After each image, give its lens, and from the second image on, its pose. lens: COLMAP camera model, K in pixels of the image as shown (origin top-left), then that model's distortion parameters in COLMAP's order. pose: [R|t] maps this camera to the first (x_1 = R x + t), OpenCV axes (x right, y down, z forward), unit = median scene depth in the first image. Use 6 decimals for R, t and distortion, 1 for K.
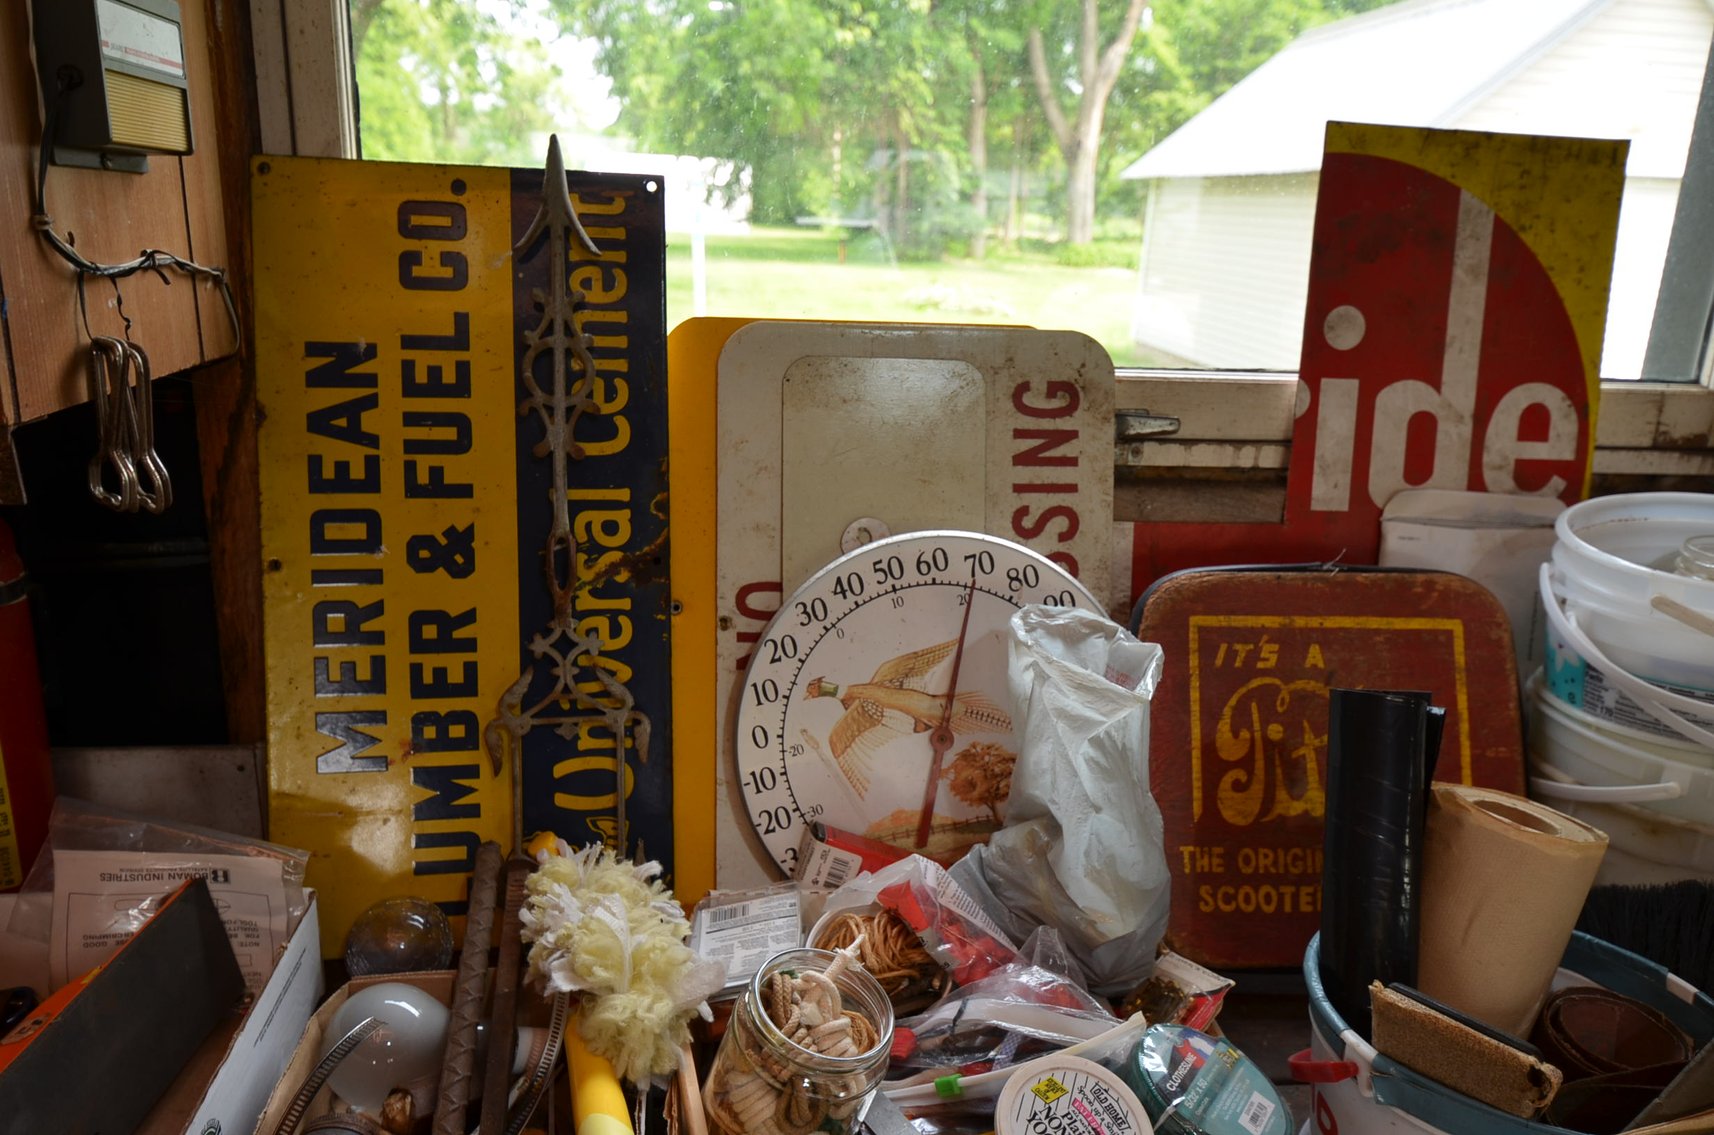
lens RADIAL K [[1285.8, 0, 878.1], [0, 1285.8, 605.2], [0, 0, 1]] dist [0.016369, -0.011371]
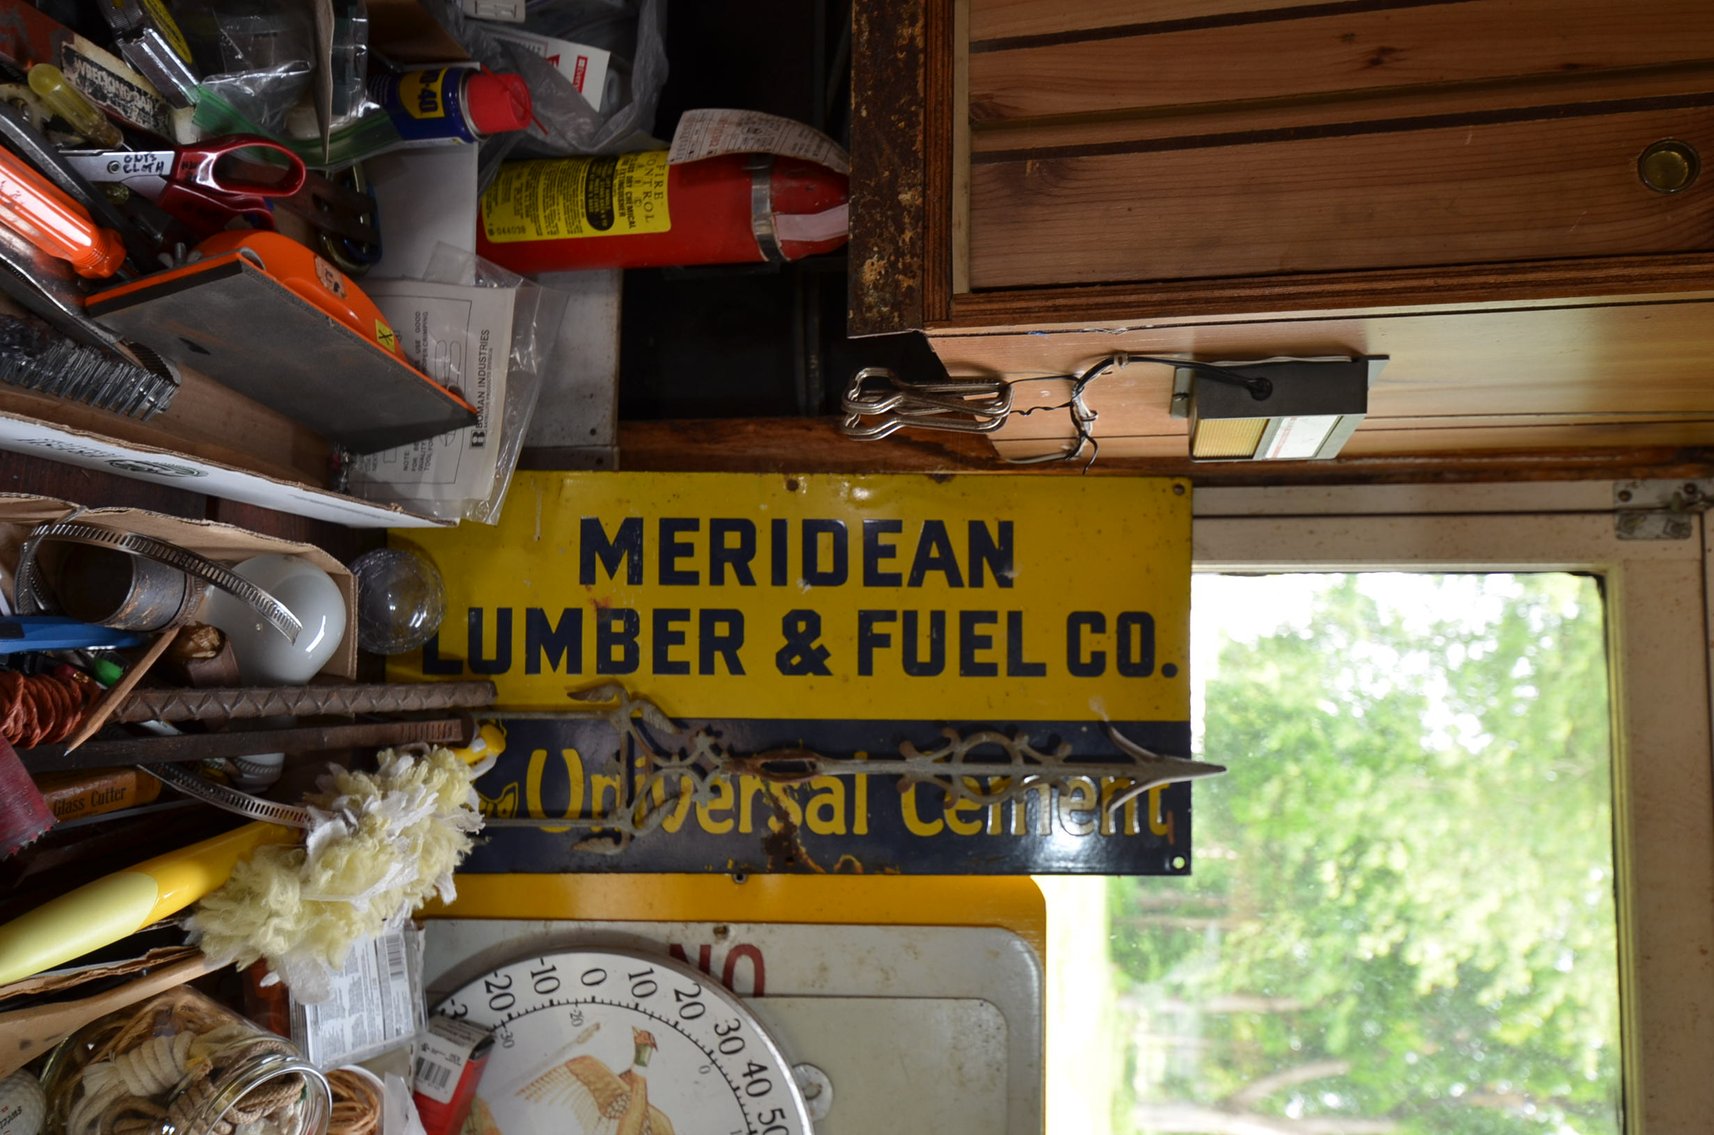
lens RADIAL K [[1285.8, 0, 854.7], [0, 1285.8, 599.0], [0, 0, 1]] dist [0.016369, -0.011371]
pose [[-0.011245, 0.975721, -0.218727, -0.158296], [-0.997454, -0.026349, -0.066259, -0.014713], [-0.070414, 0.217426, 0.973534, 0.039244]]
